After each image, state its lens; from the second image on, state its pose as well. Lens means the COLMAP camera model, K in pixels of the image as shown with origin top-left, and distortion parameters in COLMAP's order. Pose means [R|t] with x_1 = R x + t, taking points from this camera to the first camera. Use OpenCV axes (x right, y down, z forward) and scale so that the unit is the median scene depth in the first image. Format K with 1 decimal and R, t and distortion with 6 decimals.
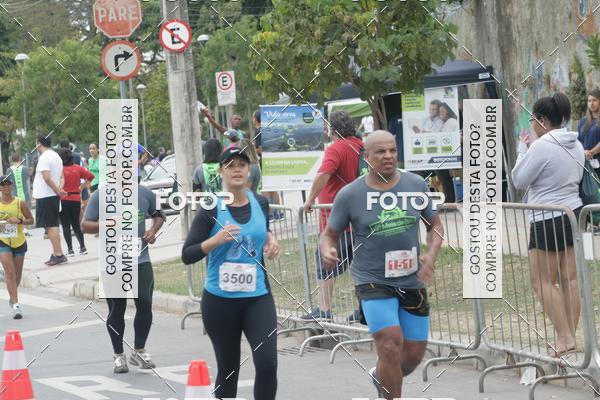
lens RADIAL K [[2678.2, 0, 299.8], [0, 2678.2, 200.2], [0, 0, 1]] dist [0.177537, 0.895392]
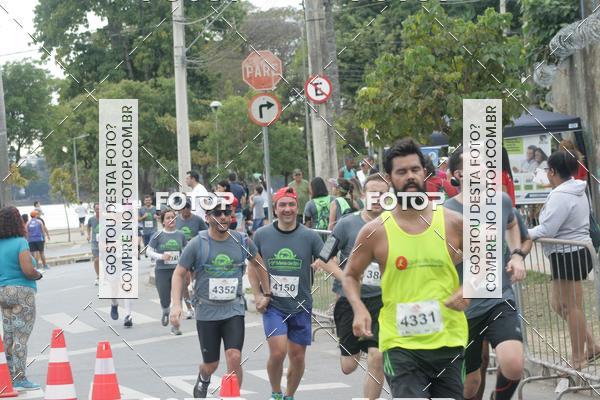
lens RADIAL K [[2196.9, 0, 300.3], [0, 2196.9, 200.6], [0, 0, 1]] dist [-0.077897, 0.691007]
pose [[0.997336, 0.015705, -0.071233, 0.020110], [-0.016402, 0.999823, -0.009206, -0.002421], [0.071076, 0.010349, 0.997417, 0.019498]]
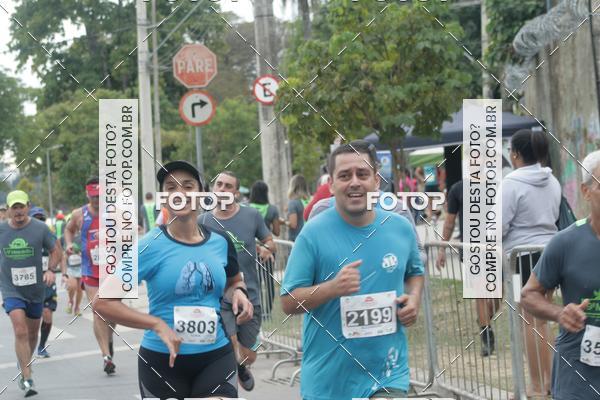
lens RADIAL K [[2208.7, 0, 299.5], [0, 2208.7, 200.0], [0, 0, 1]] dist [-0.026328, -0.683502]
pose [[0.997415, 0.020141, -0.068970, 0.039137], [-0.021333, 0.999635, -0.016584, 0.000101], [0.068611, 0.018013, 0.997481, 0.093112]]
